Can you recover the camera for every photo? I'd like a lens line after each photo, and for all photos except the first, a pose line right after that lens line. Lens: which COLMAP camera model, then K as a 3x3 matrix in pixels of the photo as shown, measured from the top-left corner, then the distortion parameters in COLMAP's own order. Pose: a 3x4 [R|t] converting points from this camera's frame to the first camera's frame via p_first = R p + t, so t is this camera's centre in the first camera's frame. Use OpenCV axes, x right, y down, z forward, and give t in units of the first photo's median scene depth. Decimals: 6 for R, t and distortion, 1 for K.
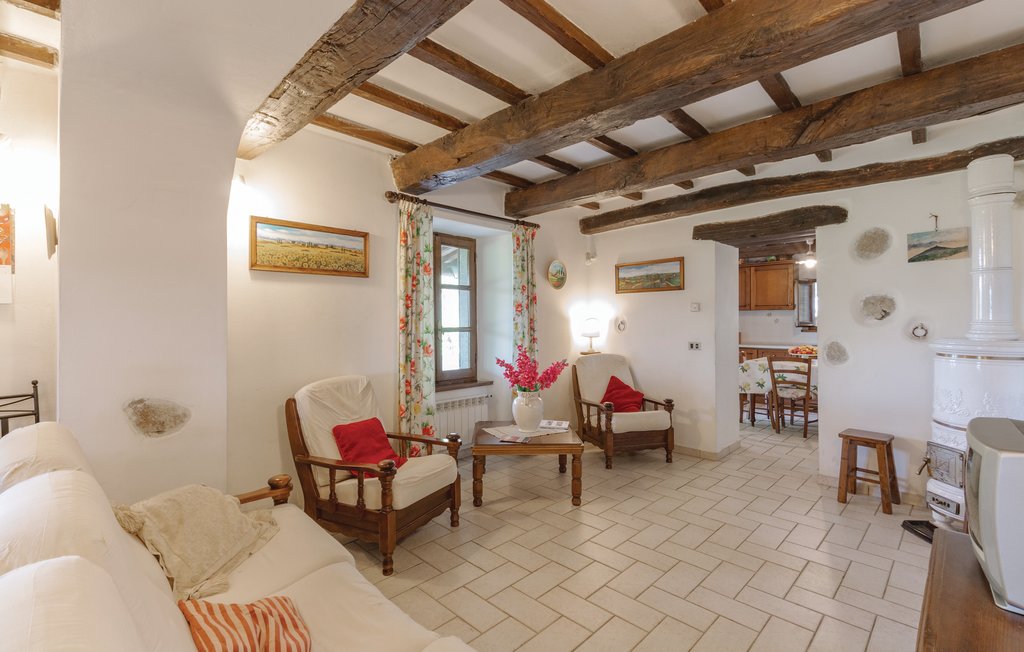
lens RADIAL K [[467.0, 0, 512.9], [0, 467.0, 319.5], [0, 0, 1]] dist [0.000618, 0.000028]
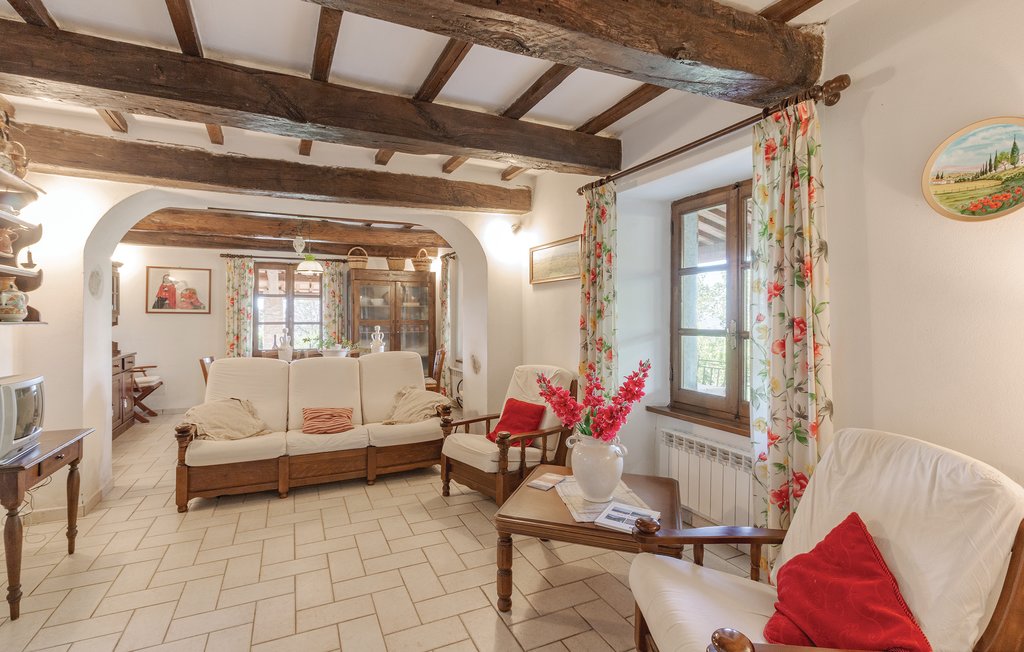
lens RADIAL K [[467.0, 0, 512.9], [0, 467.0, 319.5], [0, 0, 1]] dist [0.000618, 0.000028]
pose [[-0.355395, 0.002973, -0.934712, 0.754050], [-0.004104, 0.999980, 0.004741, 0.000619], [0.934707, 0.005521, -0.355375, 1.292153]]
